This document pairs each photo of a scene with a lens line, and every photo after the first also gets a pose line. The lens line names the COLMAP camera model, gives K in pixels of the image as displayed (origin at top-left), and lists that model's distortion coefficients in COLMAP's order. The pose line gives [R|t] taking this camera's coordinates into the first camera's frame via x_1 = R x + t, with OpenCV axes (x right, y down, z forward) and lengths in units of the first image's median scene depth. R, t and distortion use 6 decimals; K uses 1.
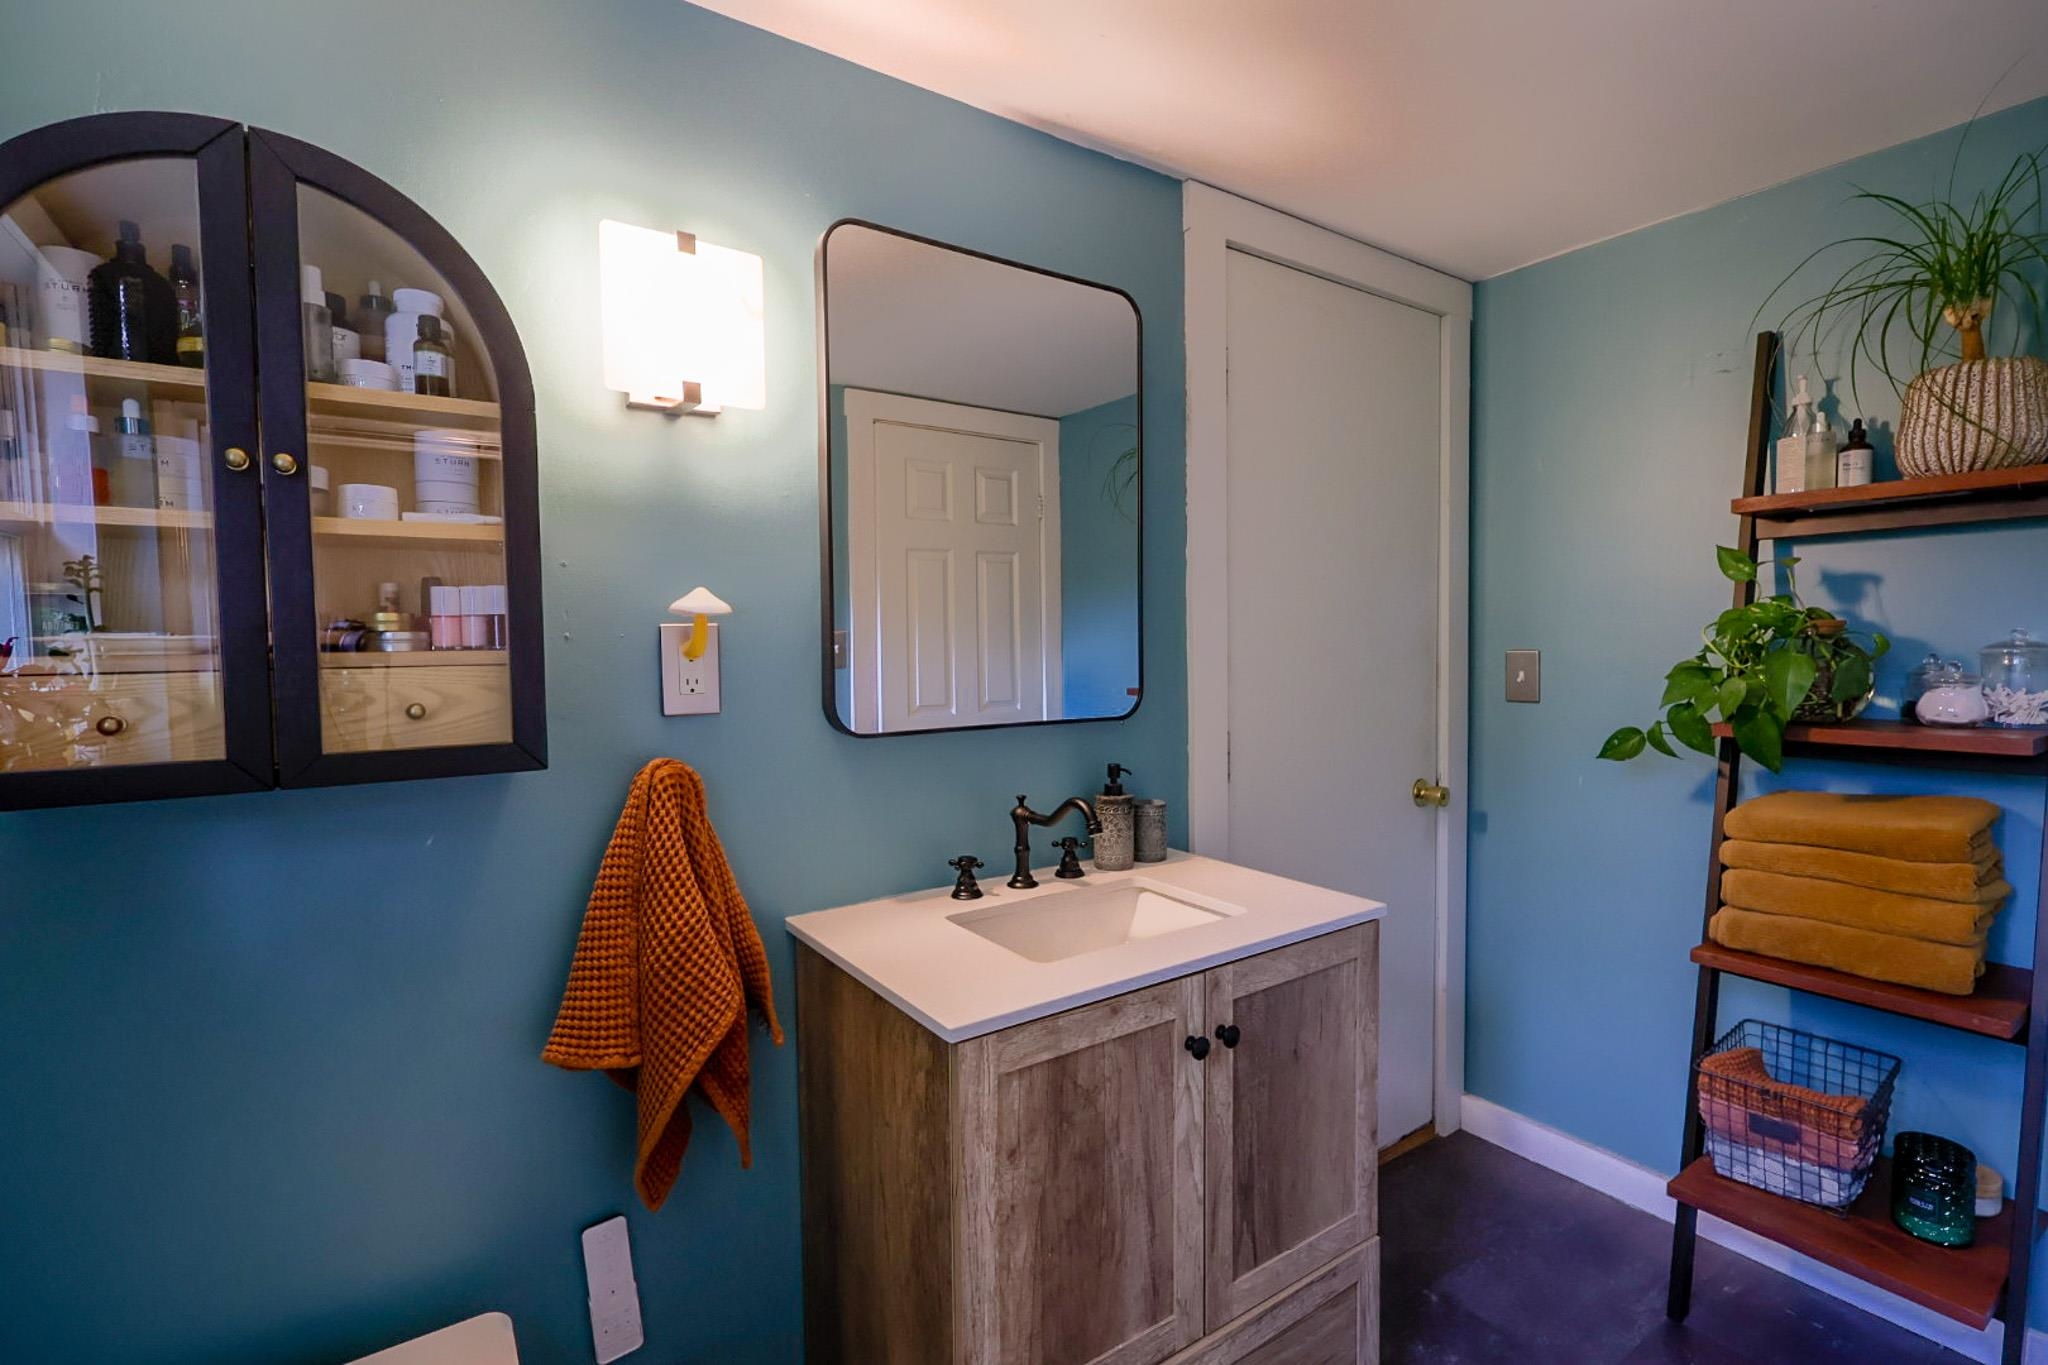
lens RADIAL K [[951.2, 0, 1024.0], [0, 951.2, 682.5], [0, 0, 1]] dist [-0.000976, -0.000311]
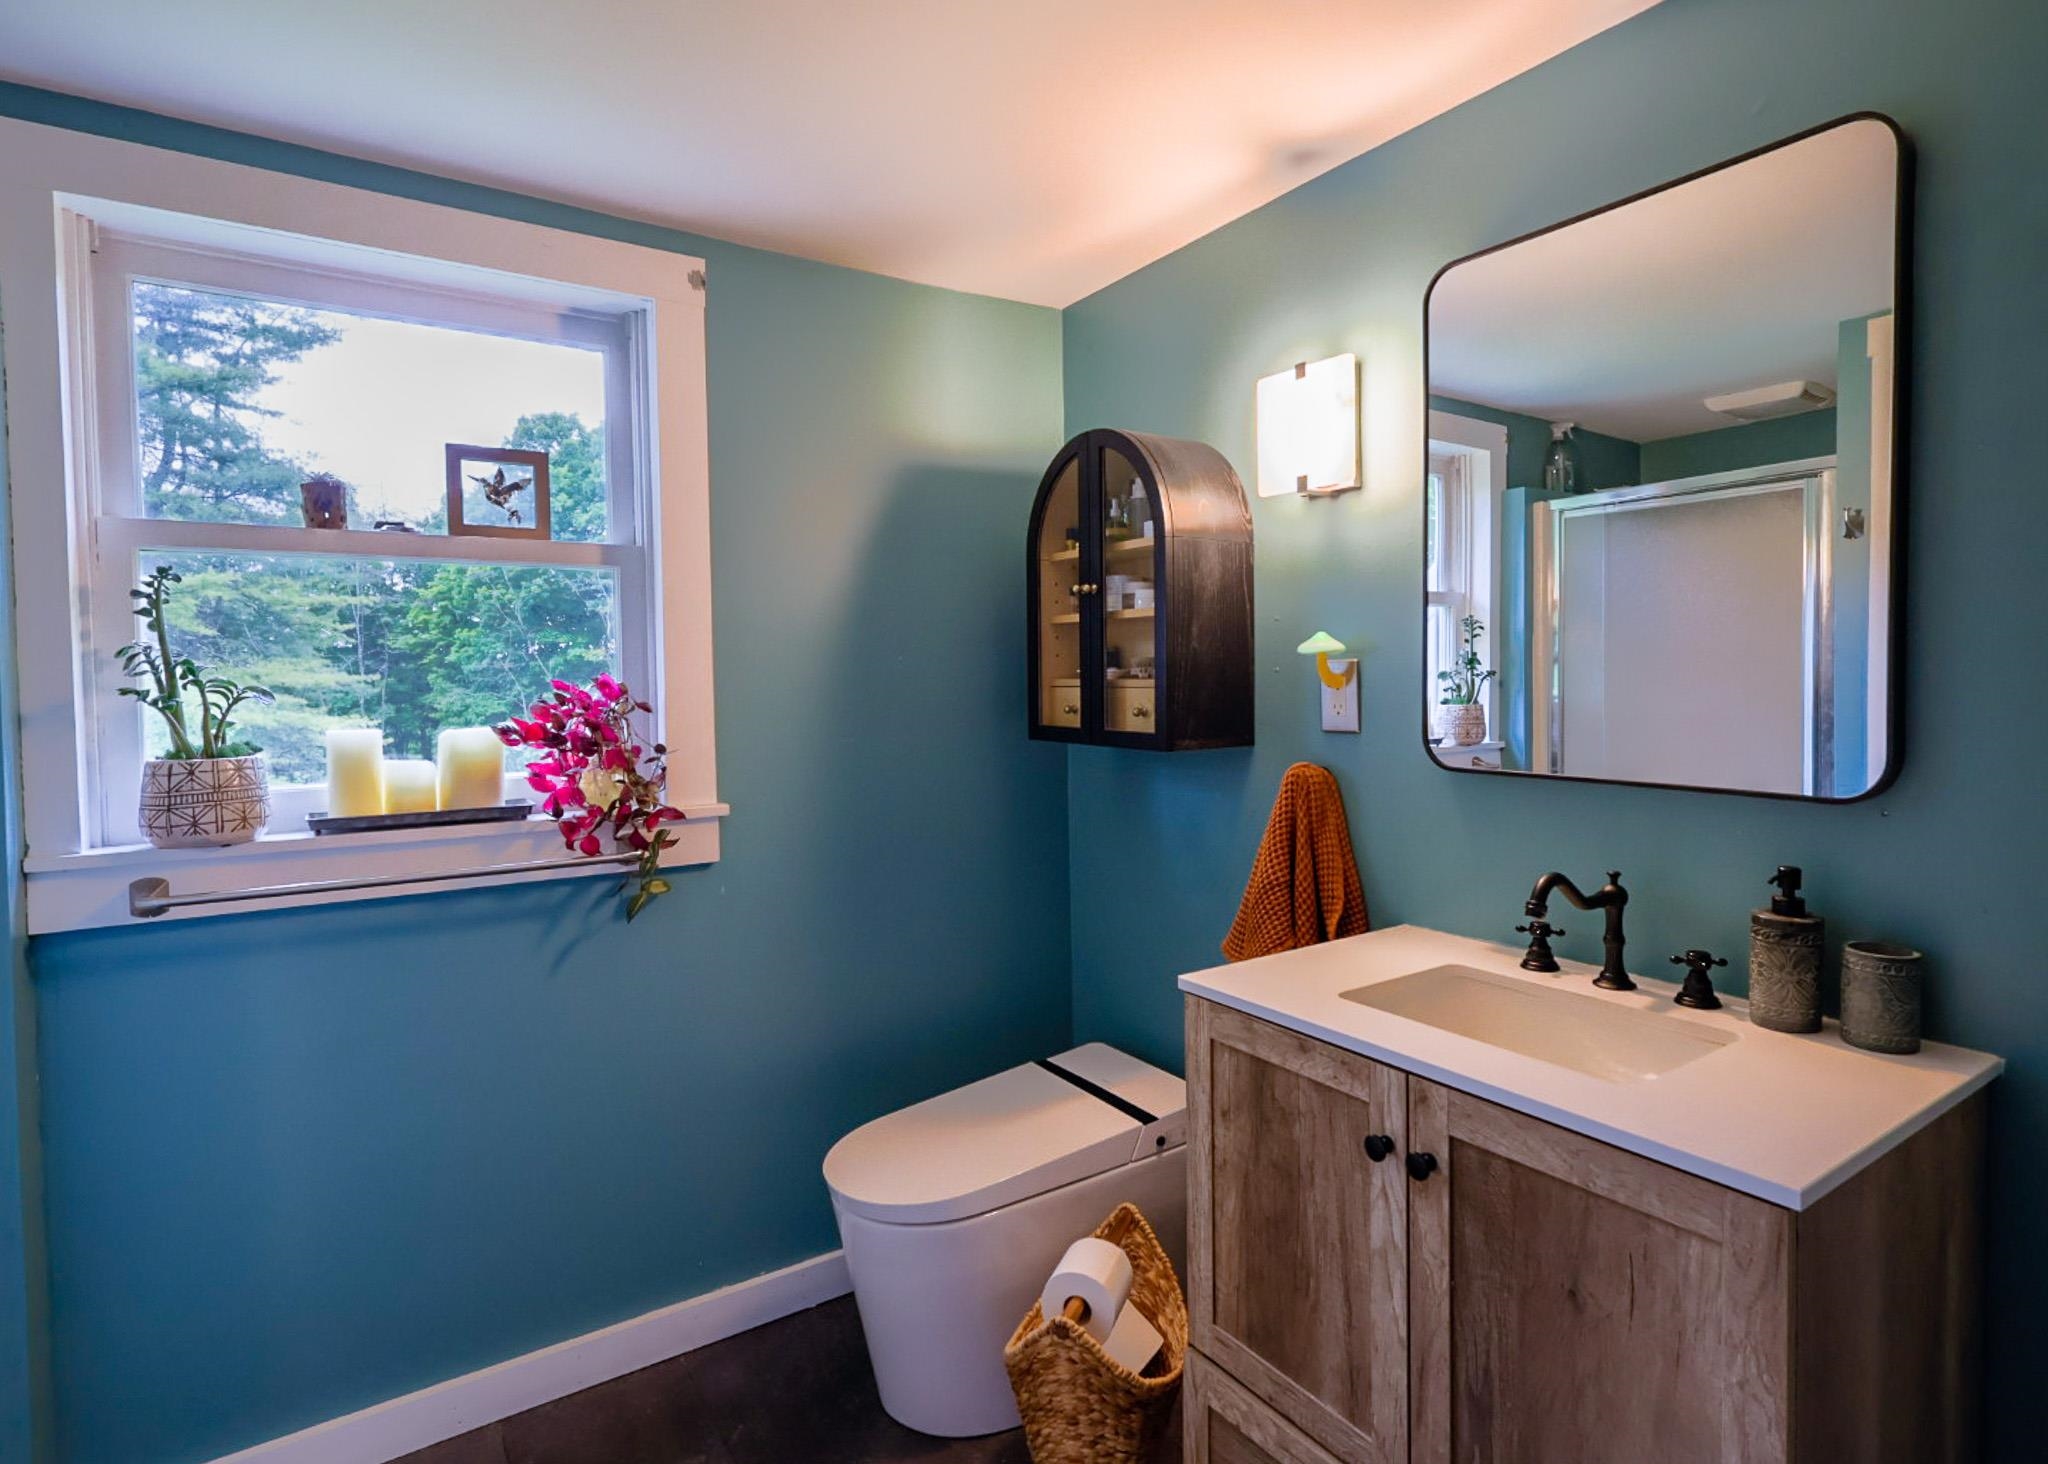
lens RADIAL K [[1049.8, 0, 1029.1], [0, 1049.8, 707.0], [0, 0, 1]] dist [0.000714, 0.000324]
pose [[-0.024283, 0.041815, -0.998830, 1.137156], [-0.038316, 0.998352, 0.042726, -0.047785], [0.998971, 0.039309, -0.022640, 0.687976]]
